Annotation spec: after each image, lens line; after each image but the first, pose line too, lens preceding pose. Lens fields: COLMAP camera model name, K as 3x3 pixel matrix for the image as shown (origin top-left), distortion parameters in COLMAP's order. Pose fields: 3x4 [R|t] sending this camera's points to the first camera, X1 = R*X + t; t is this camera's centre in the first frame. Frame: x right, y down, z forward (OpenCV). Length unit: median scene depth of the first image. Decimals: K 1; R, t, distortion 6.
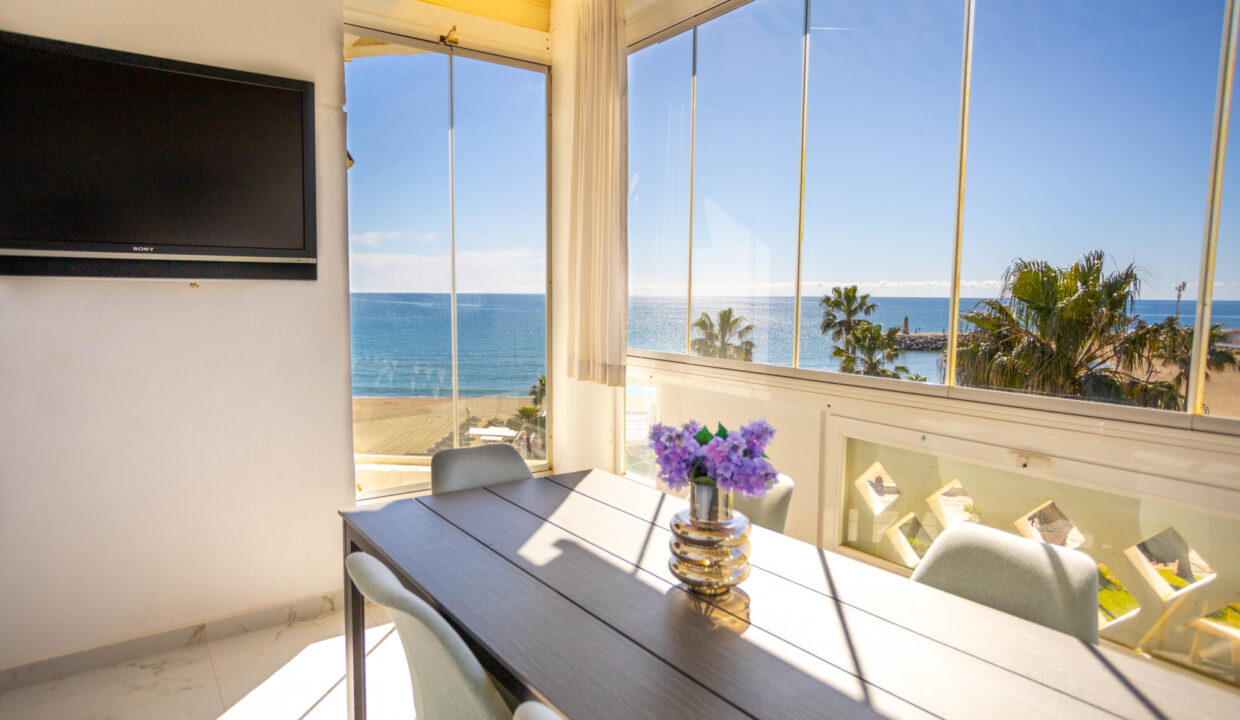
lens RADIAL K [[697.5, 0, 620.0], [0, 697.5, 360.0], [0, 0, 1]] dist [0.066076, 0.000355]
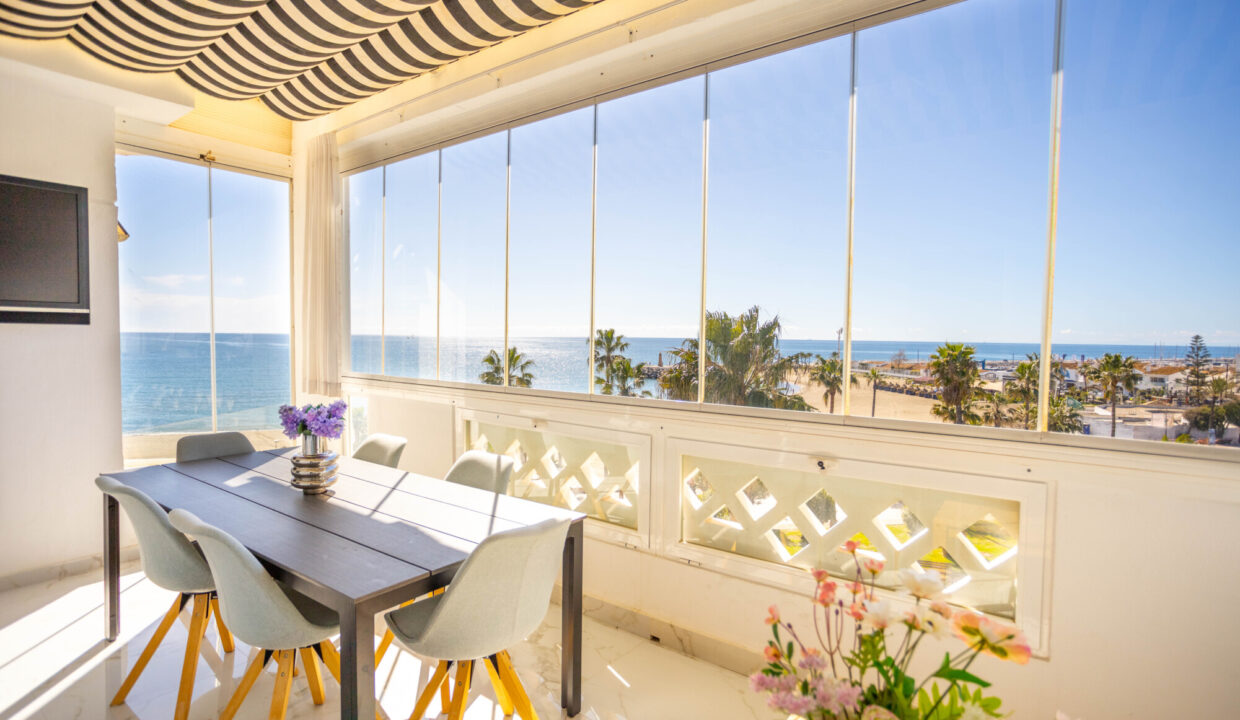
lens RADIAL K [[626.7, 0, 620.0], [0, 626.7, 360.0], [0, 0, 1]] dist [-0.000404, 0.021331]
pose [[0.969158, -0.011925, 0.246151, 0.088736], [0.025528, 0.998313, -0.052144, 0.015388], [-0.245114, 0.056820, 0.967828, -0.146597]]
